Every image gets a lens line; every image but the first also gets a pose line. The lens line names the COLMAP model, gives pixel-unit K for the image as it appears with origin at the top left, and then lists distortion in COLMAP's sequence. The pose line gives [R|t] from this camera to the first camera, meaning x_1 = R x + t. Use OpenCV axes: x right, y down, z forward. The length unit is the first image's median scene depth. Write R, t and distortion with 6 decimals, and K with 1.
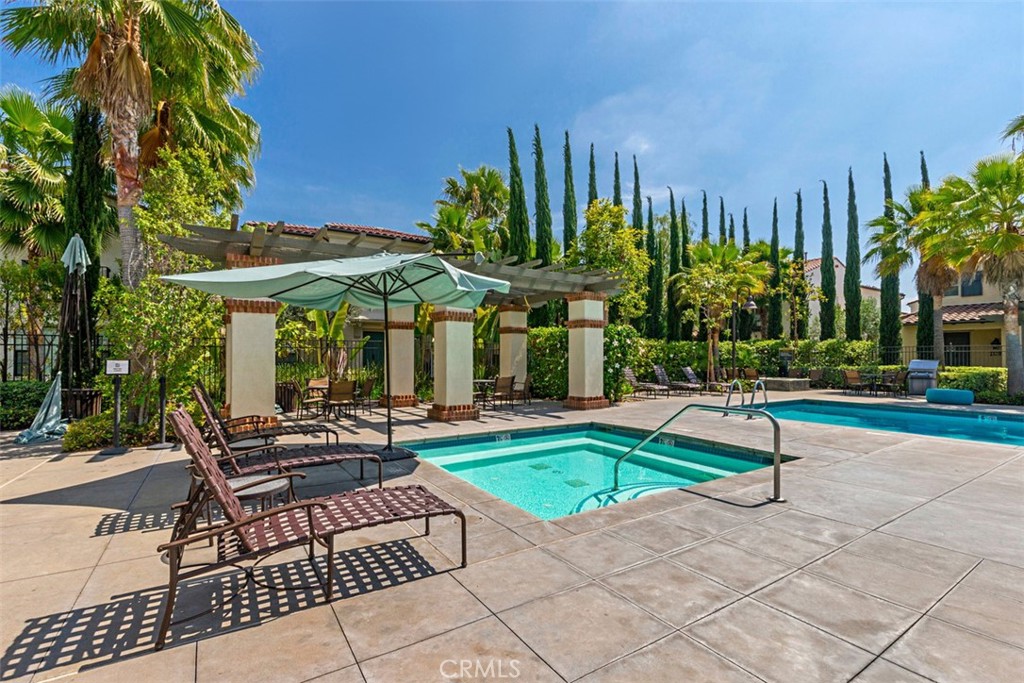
lens RADIAL K [[452.0, 0, 508.6], [0, 452.0, 345.2], [0, 0, 1]] dist [0.001529, 0.000320]
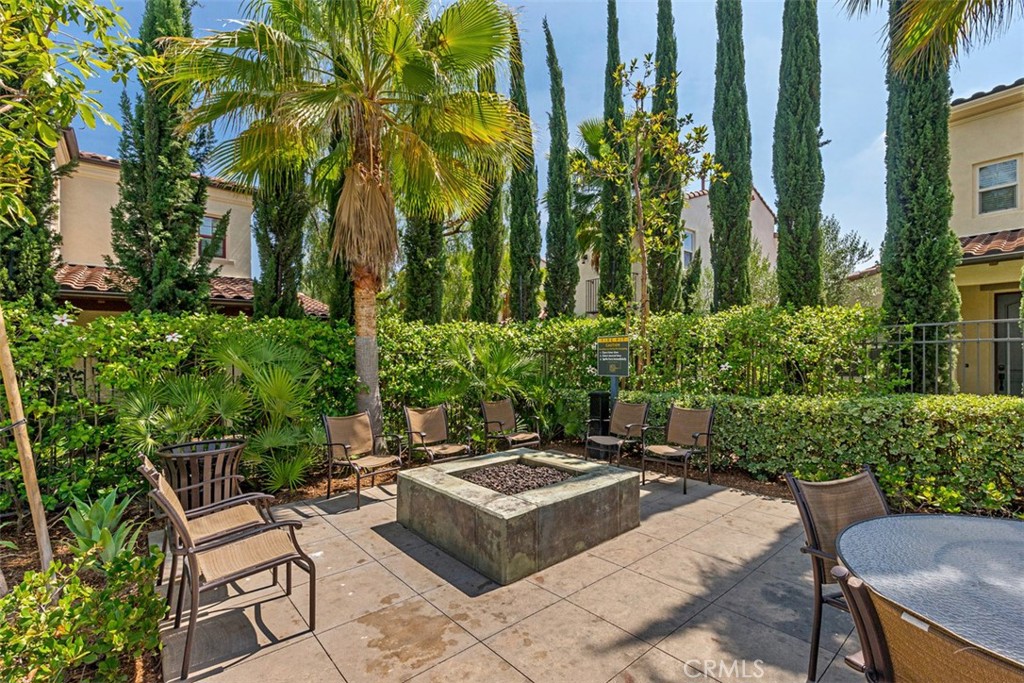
lens RADIAL K [[452.0, 0, 512.8], [0, 452.0, 347.0], [0, 0, 1]] dist [0.001529, 0.000320]
pose [[0.990490, 0.001476, 0.137575, 0.505826], [-0.001128, 0.999996, -0.002608, 0.016459], [-0.137578, 0.002428, 0.990488, 0.698032]]
